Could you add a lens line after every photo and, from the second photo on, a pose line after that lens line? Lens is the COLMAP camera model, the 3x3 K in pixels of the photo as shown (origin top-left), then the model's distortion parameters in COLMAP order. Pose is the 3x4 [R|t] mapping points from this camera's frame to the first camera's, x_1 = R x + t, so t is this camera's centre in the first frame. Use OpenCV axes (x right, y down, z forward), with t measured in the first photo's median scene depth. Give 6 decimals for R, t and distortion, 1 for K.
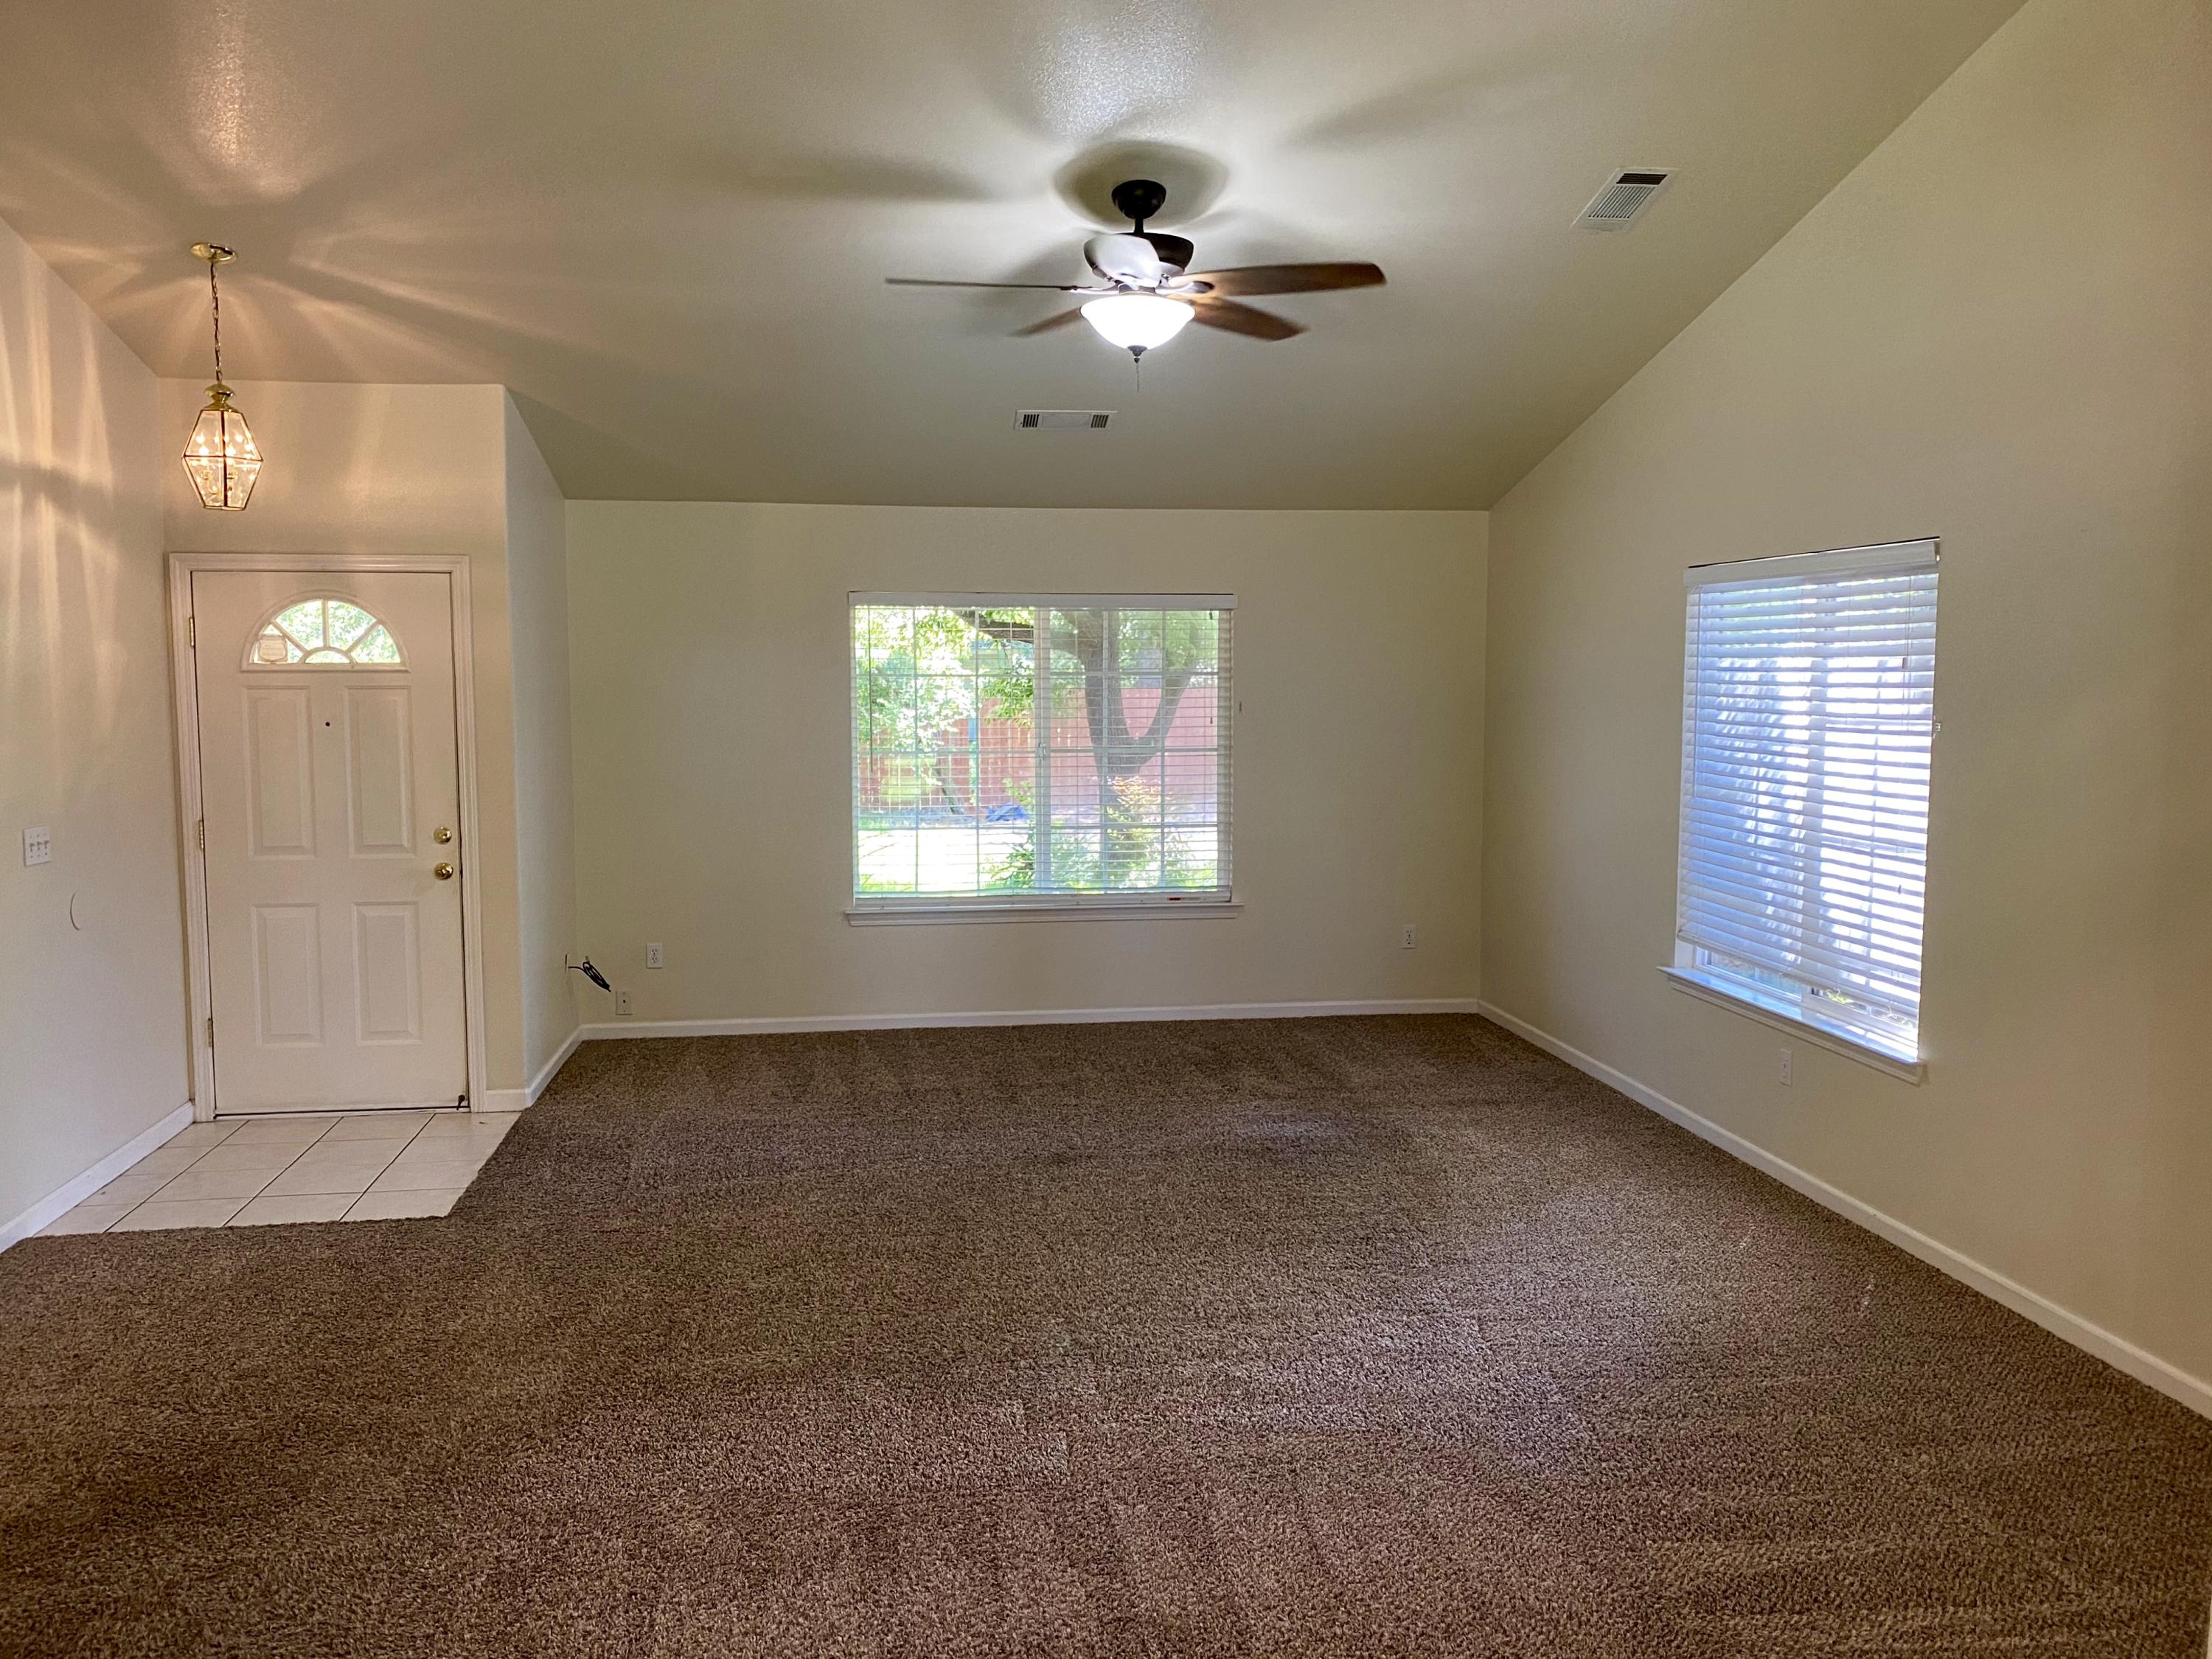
lens RADIAL K [[1736.0, 0, 1103.4], [0, 1736.0, 815.1], [0, 0, 1]] dist [0.037761, -0.012305]
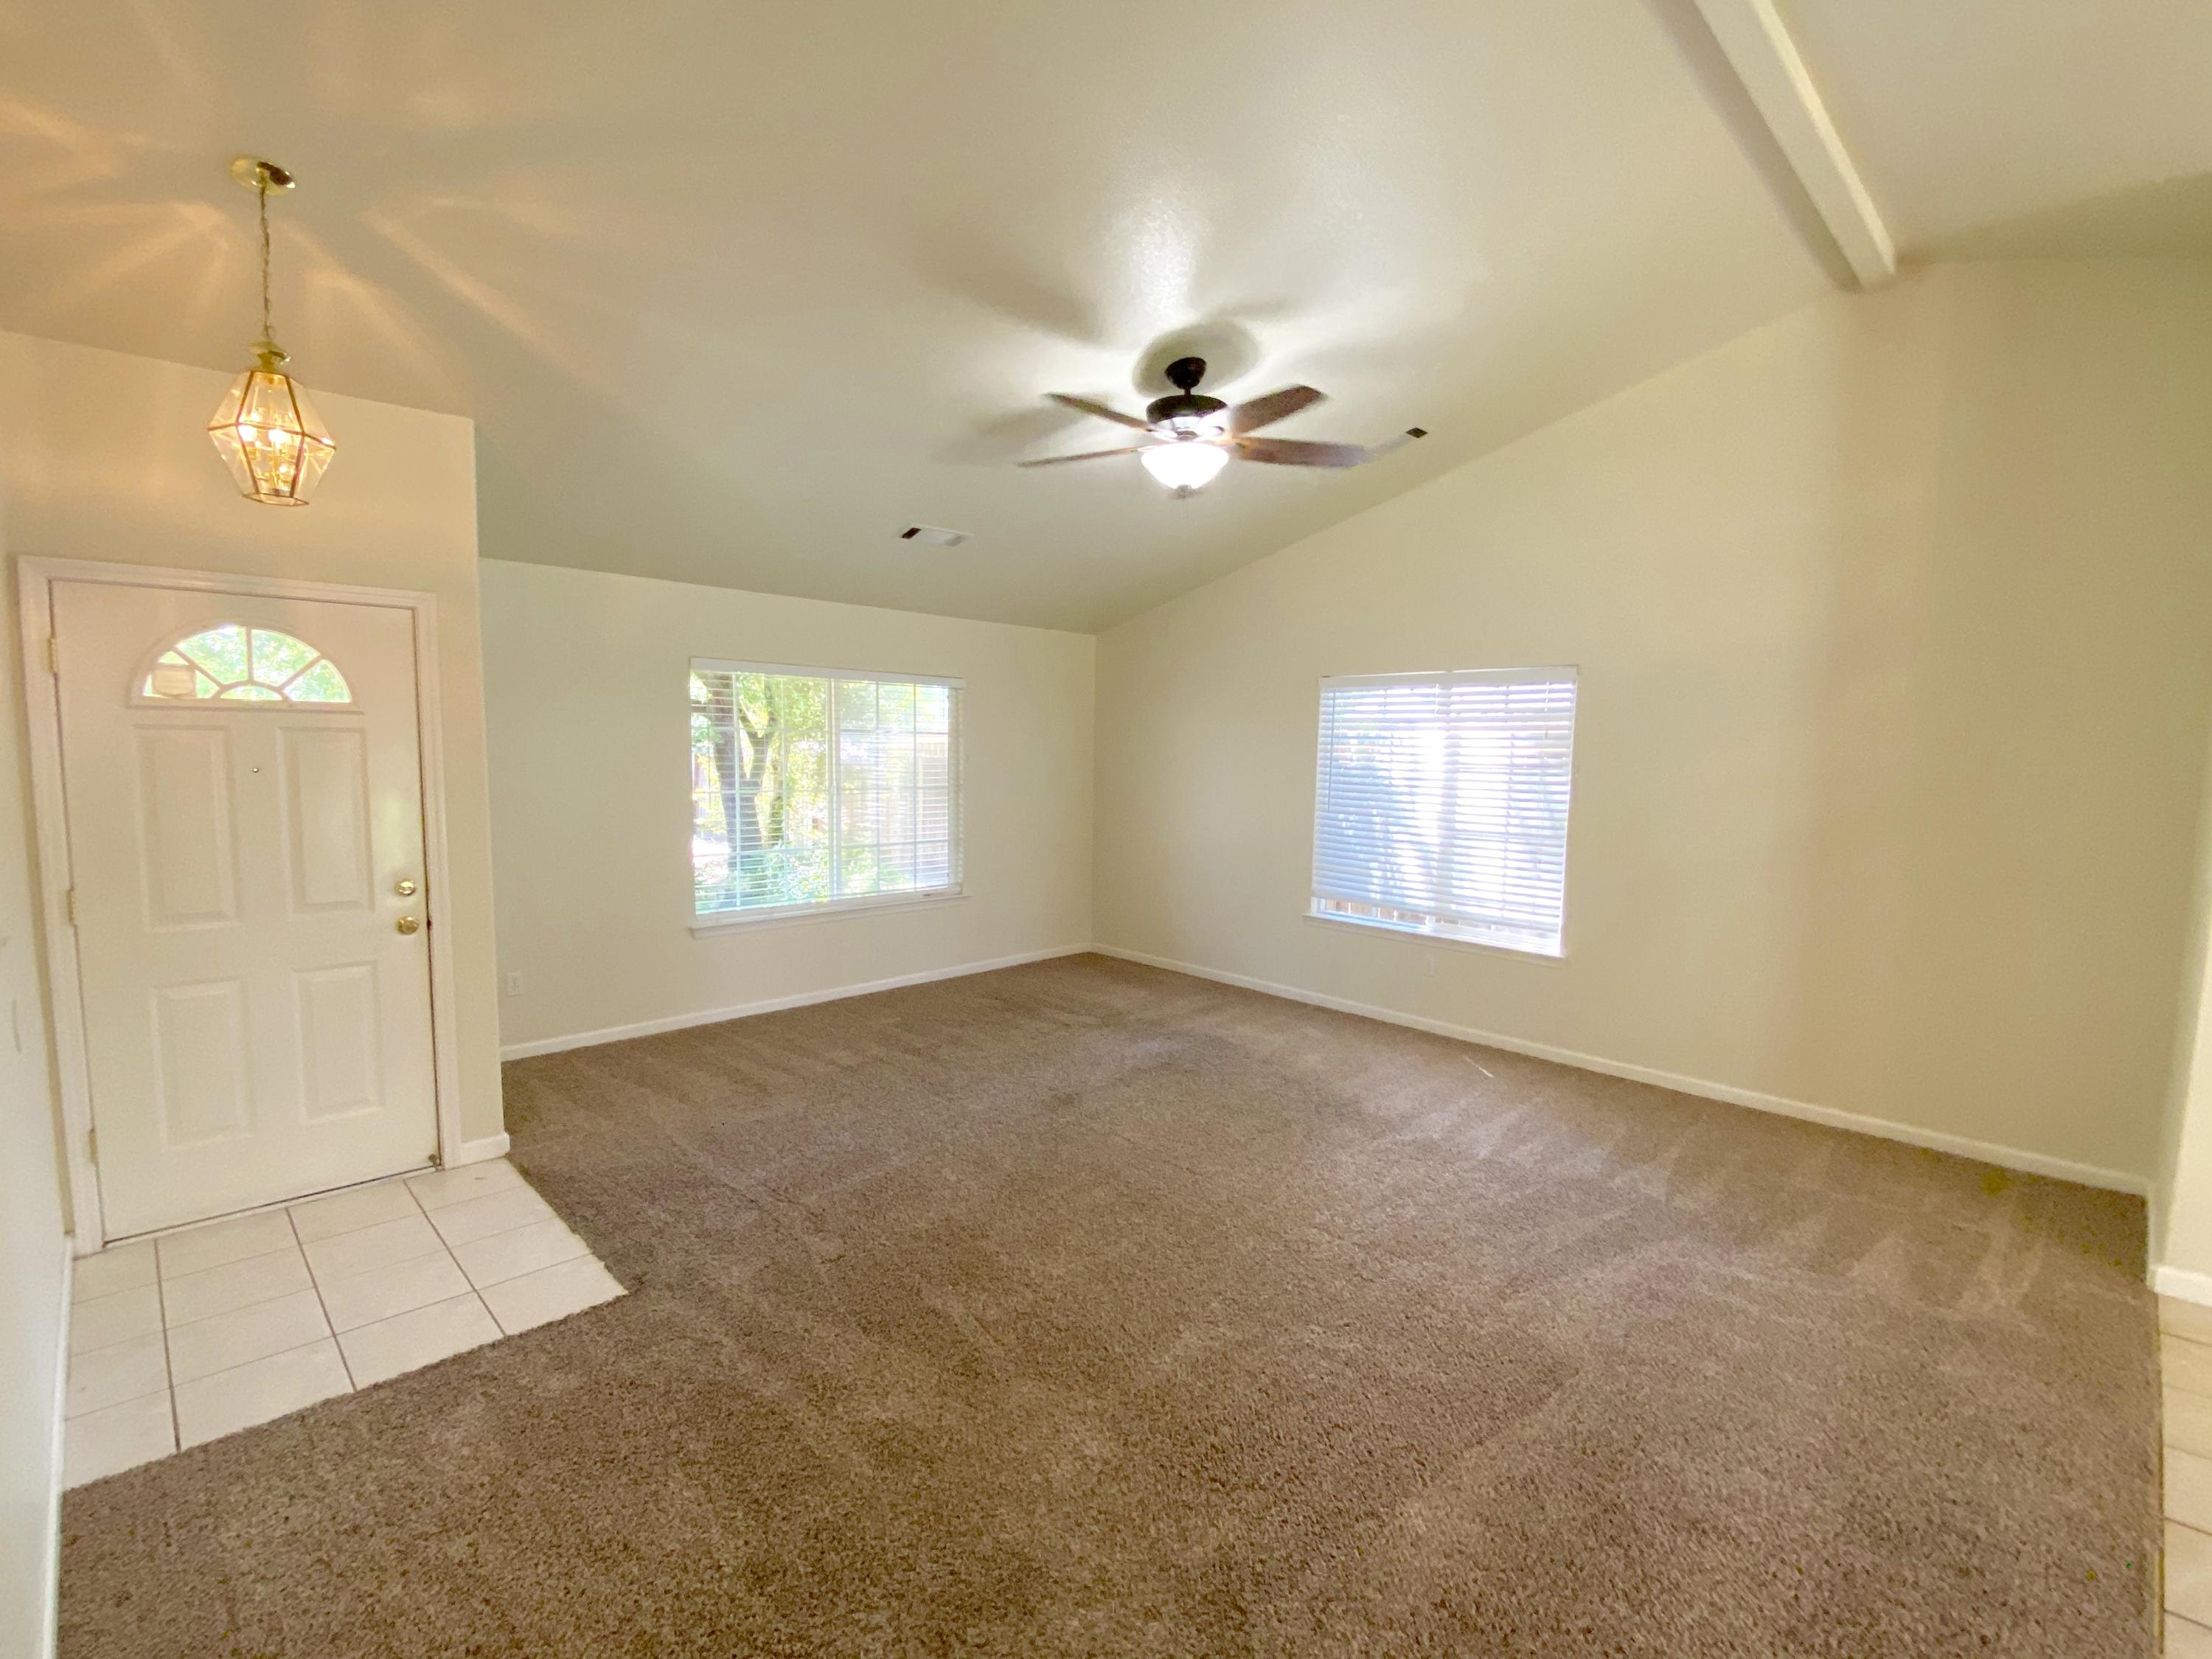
lens RADIAL K [[990.6, 0, 1112.3], [0, 990.6, 833.6], [0, 0, 1]] dist [0.000296, -0.000882]
pose [[0.802213, -0.039000, 0.595763, -0.398327], [0.031746, 0.999239, 0.022665, -0.017830], [-0.596194, 0.000731, 0.802840, 0.348022]]
